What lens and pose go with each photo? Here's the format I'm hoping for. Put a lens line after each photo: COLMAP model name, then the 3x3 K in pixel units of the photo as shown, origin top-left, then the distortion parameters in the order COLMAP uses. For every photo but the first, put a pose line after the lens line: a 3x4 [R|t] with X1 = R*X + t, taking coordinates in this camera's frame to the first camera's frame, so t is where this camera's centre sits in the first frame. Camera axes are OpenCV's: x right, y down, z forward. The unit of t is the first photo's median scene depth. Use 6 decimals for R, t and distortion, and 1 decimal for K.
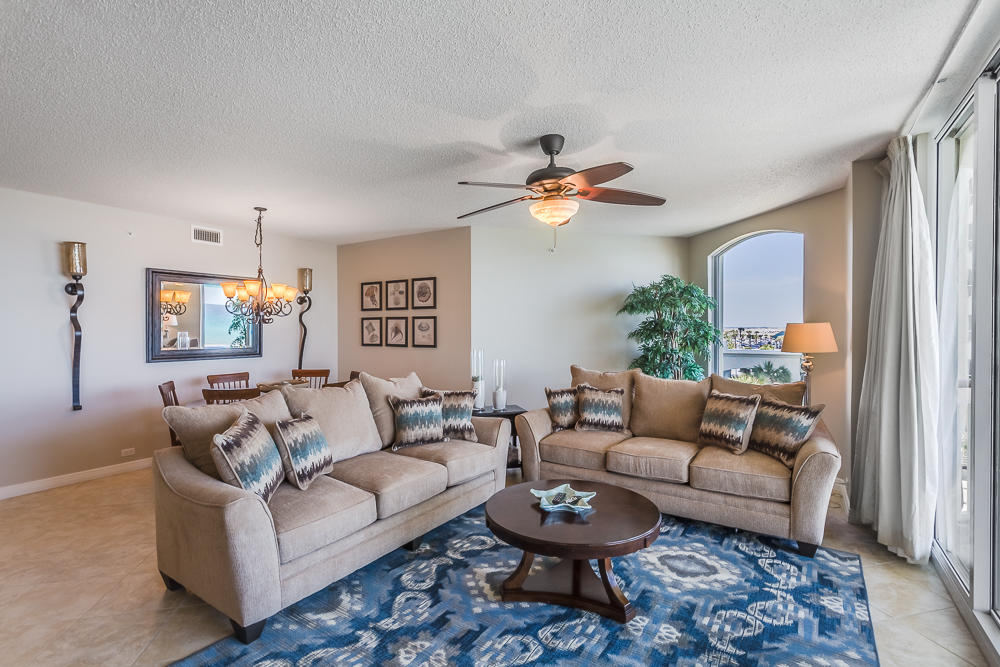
lens RADIAL K [[473.1, 0, 499.6], [0, 473.1, 330.6], [0, 0, 1]] dist [0.001043, 0.000644]
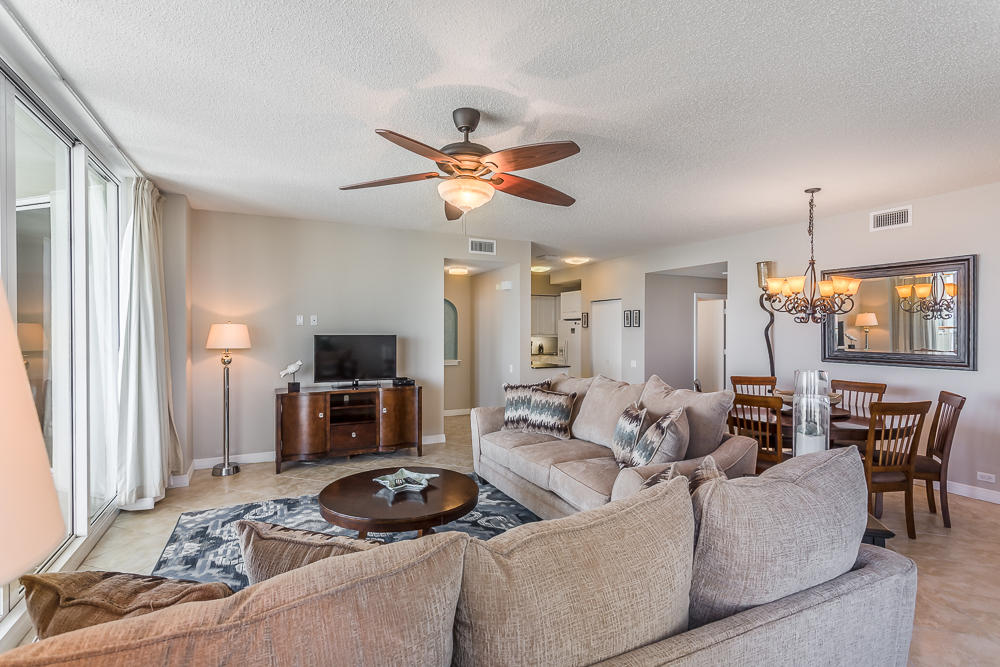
lens RADIAL K [[473.1, 0, 499.6], [0, 473.1, 330.6], [0, 0, 1]] dist [0.001043, 0.000644]
pose [[-0.507604, 0.001313, -0.861590, 0.572301], [-0.004451, 0.999981, 0.004147, -0.002035], [0.861579, 0.005940, -0.507588, 1.021292]]
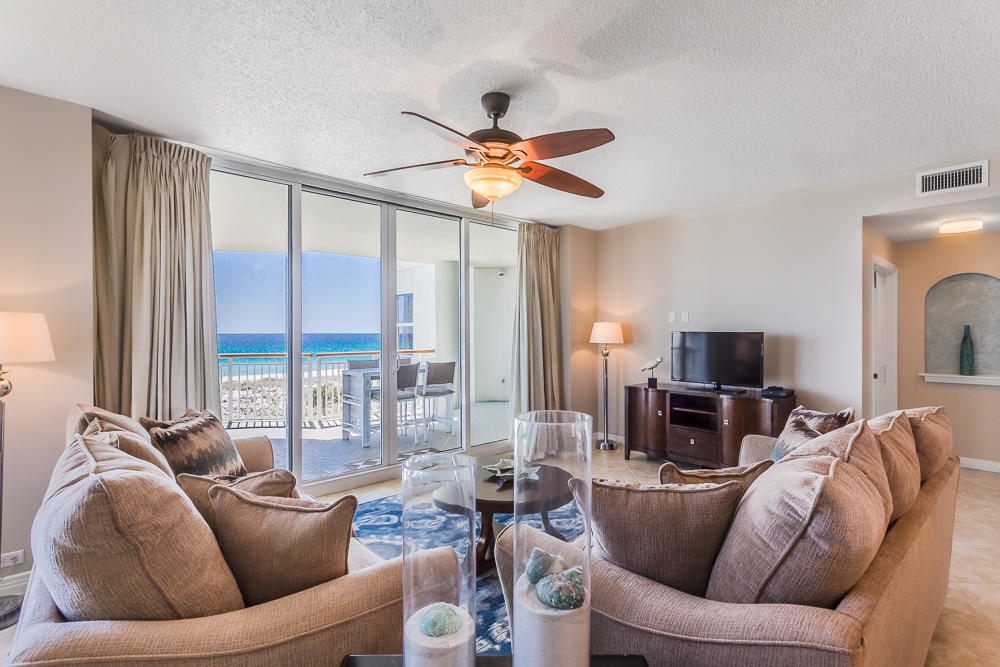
lens RADIAL K [[466.2, 0, 500.0], [0, 466.2, 333.5], [0, 0, 1]] dist [-0.001723, 0.000184]
pose [[-0.968155, 0.002069, 0.250342, -0.071567], [0.005268, 0.999913, 0.012108, 0.003166], [-0.250296, 0.013041, -0.968082, 1.230504]]
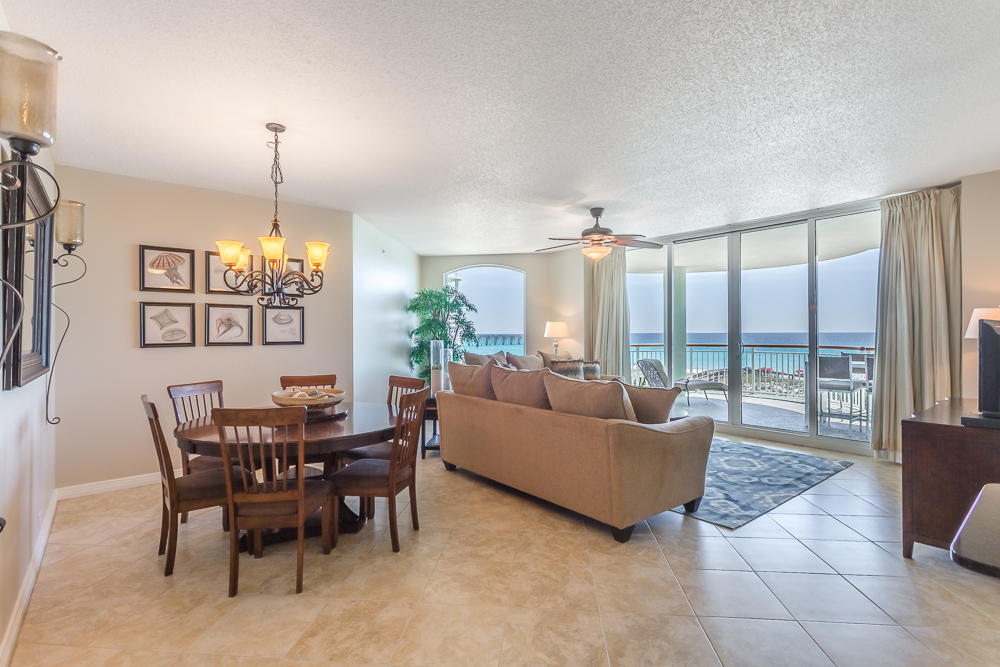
lens RADIAL K [[473.1, 0, 499.6], [0, 473.1, 330.6], [0, 0, 1]] dist [0.001043, 0.000644]
pose [[0.305245, 0.006291, 0.952253, -1.106463], [0.009000, 0.999914, -0.009491, 0.030945], [-0.952231, 0.011467, 0.305162, 0.554734]]
